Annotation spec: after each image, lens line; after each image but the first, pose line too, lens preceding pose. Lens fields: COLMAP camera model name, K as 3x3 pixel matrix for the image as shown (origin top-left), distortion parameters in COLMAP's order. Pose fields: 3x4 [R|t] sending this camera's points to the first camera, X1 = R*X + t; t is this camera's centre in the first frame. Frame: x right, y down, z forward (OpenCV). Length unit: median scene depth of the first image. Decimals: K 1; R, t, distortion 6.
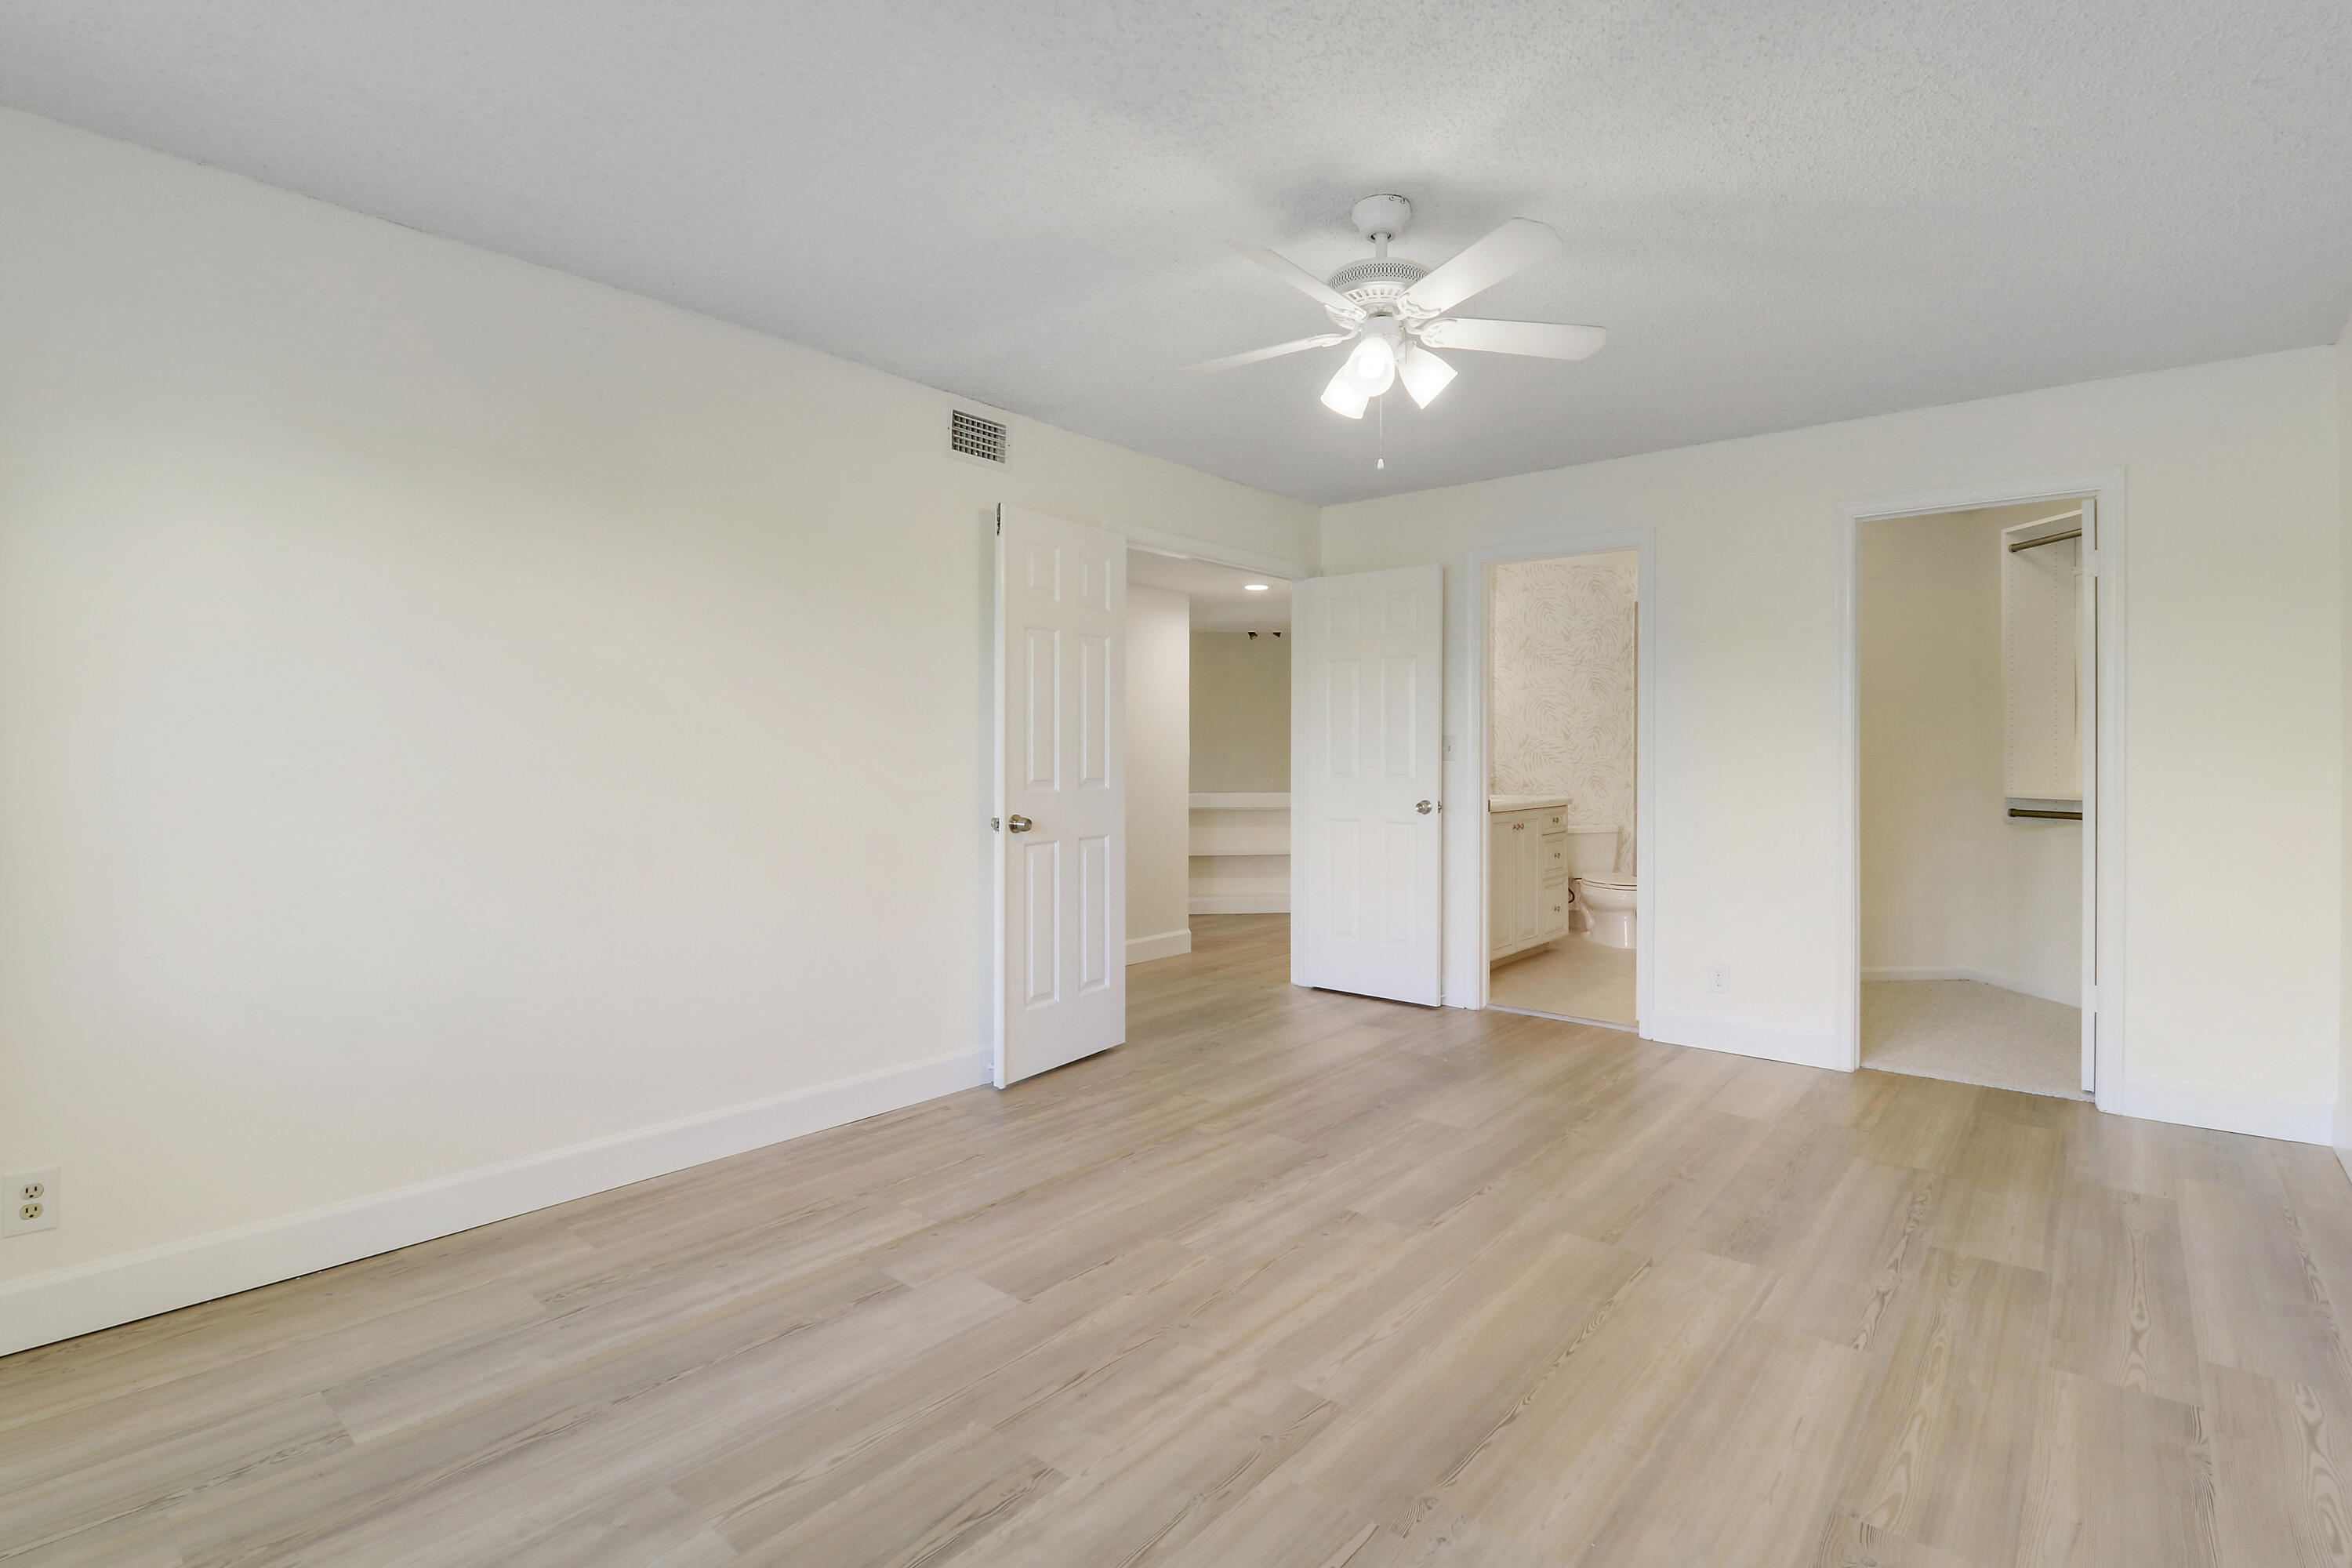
lens RADIAL K [[1106.1, 0, 1180.4], [0, 1106.1, 760.7], [0, 0, 1]] dist [-0.004067, -0.000988]
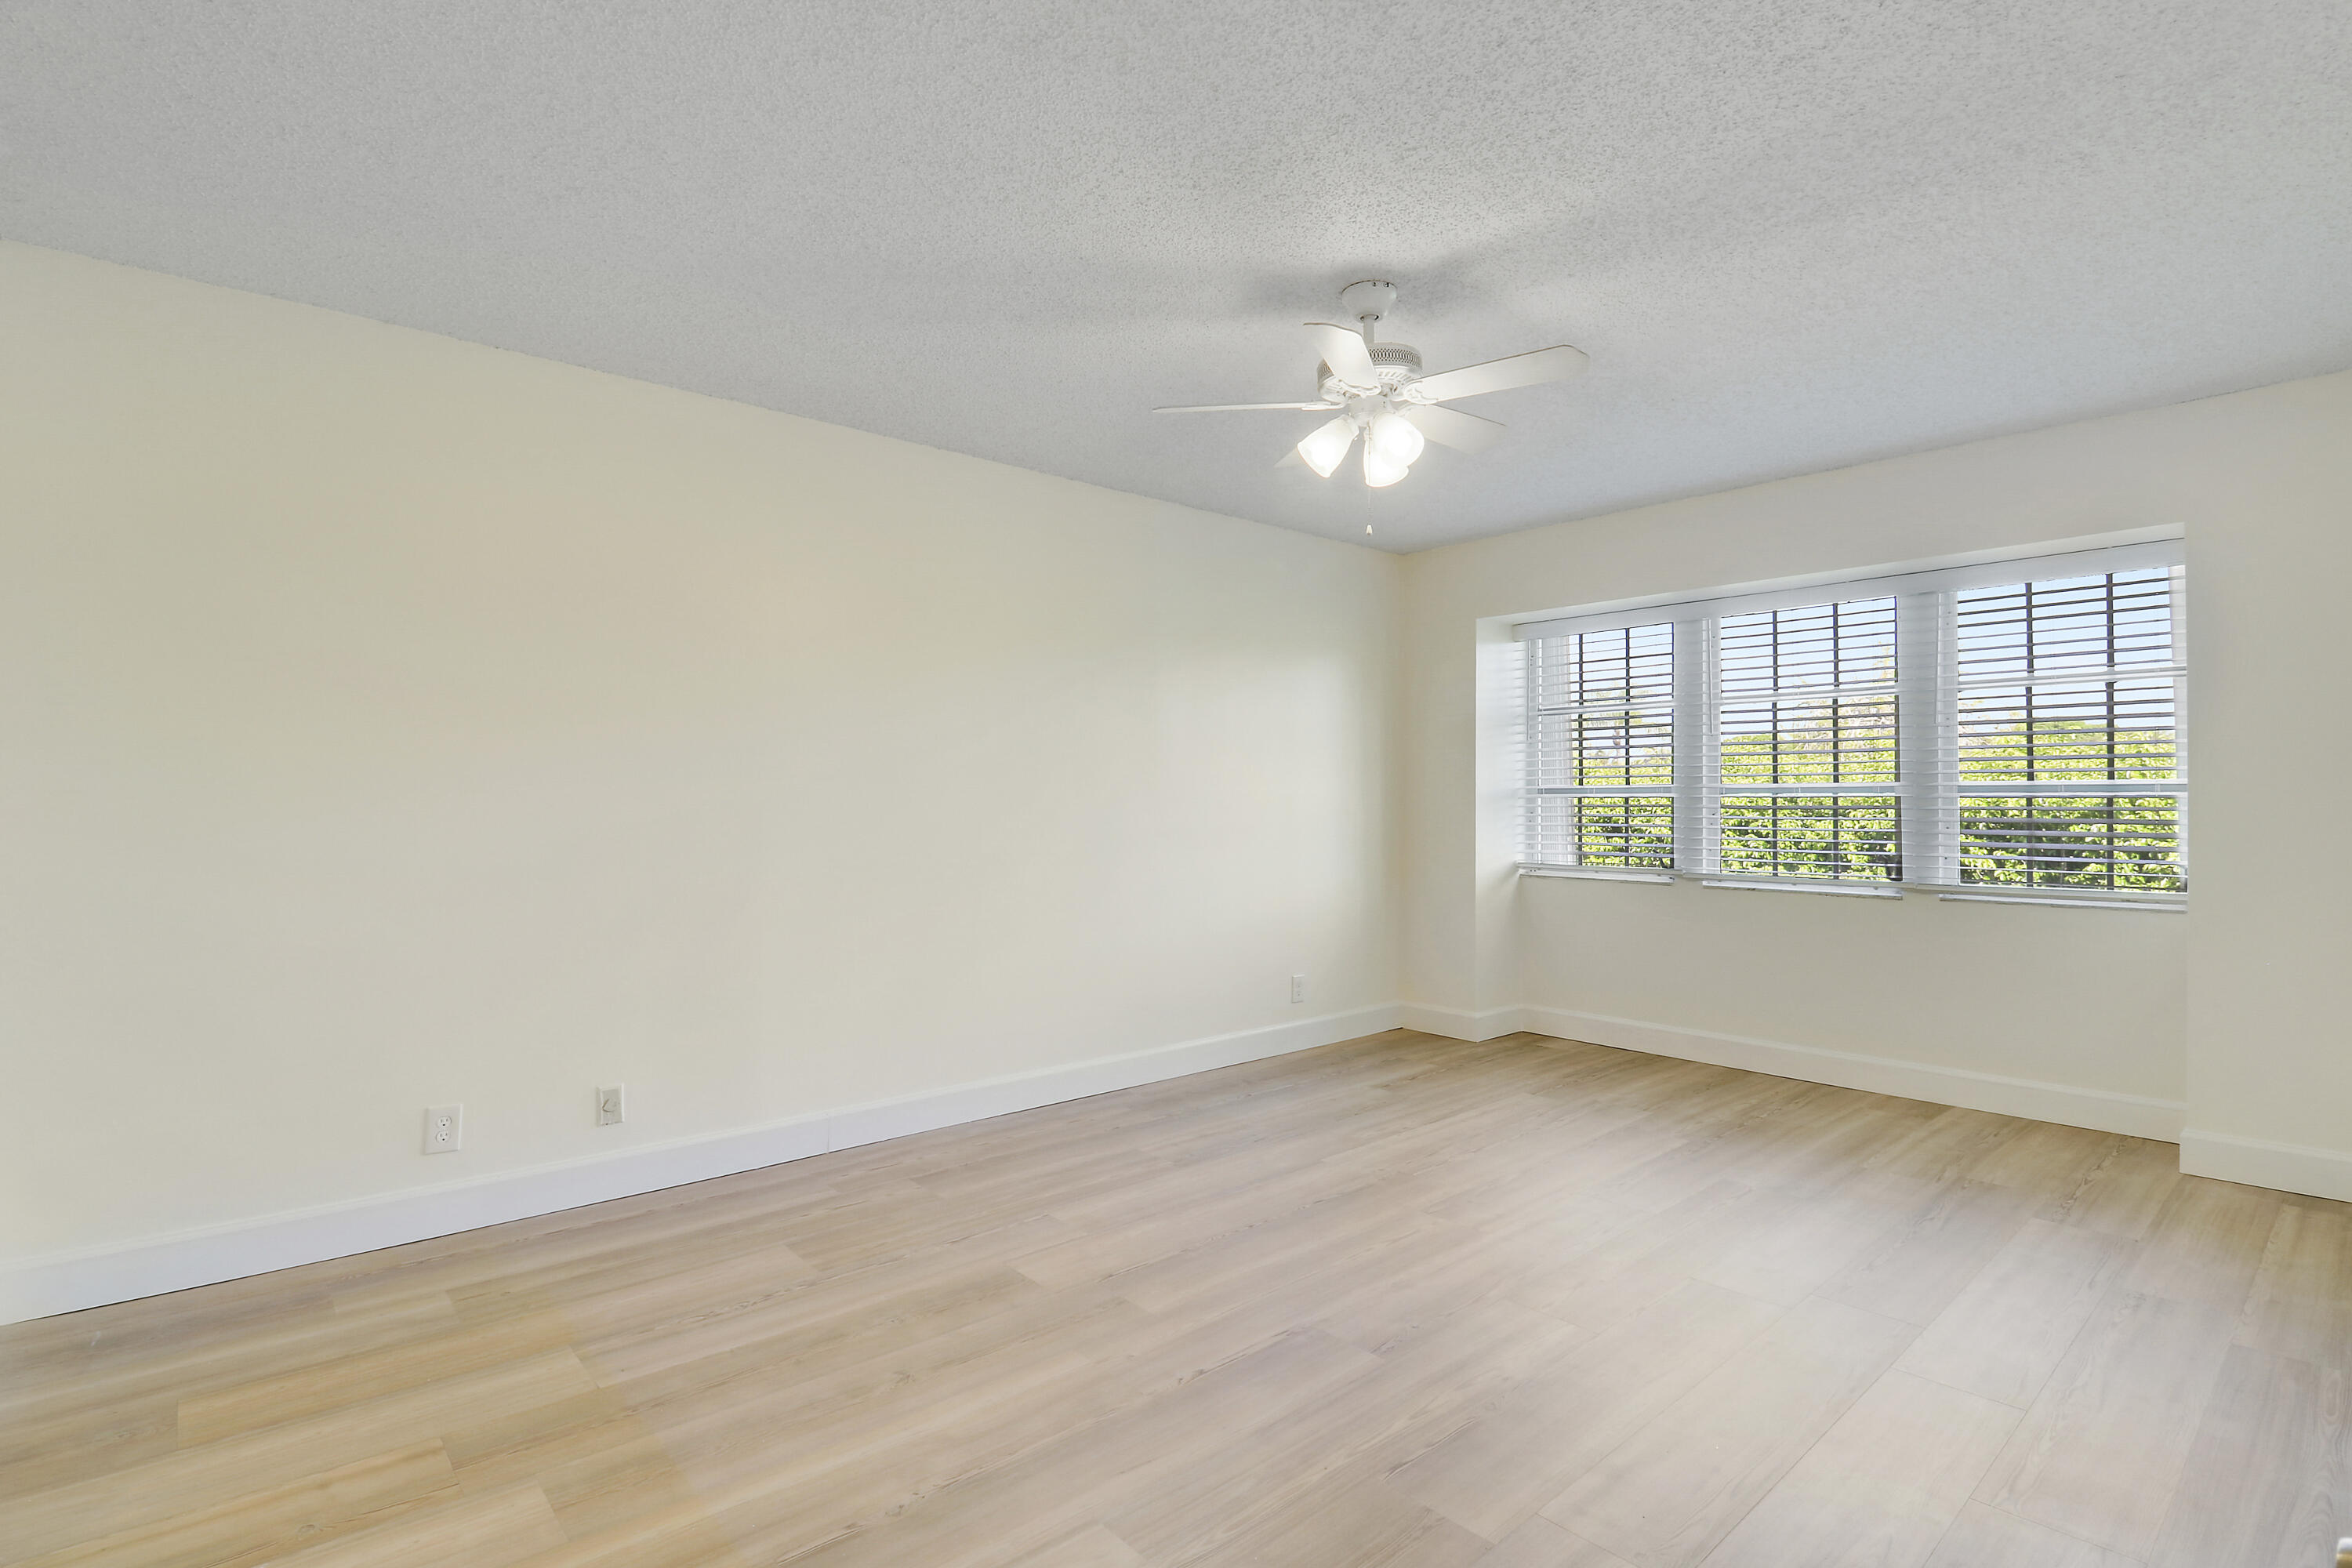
lens RADIAL K [[1106.1, 0, 1180.4], [0, 1106.1, 760.7], [0, 0, 1]] dist [-0.004067, -0.000988]
pose [[-0.989184, 0.000956, 0.146674, 0.173996], [-0.002609, 0.999706, -0.024112, -0.014090], [-0.146654, -0.024234, -0.988891, 1.789074]]
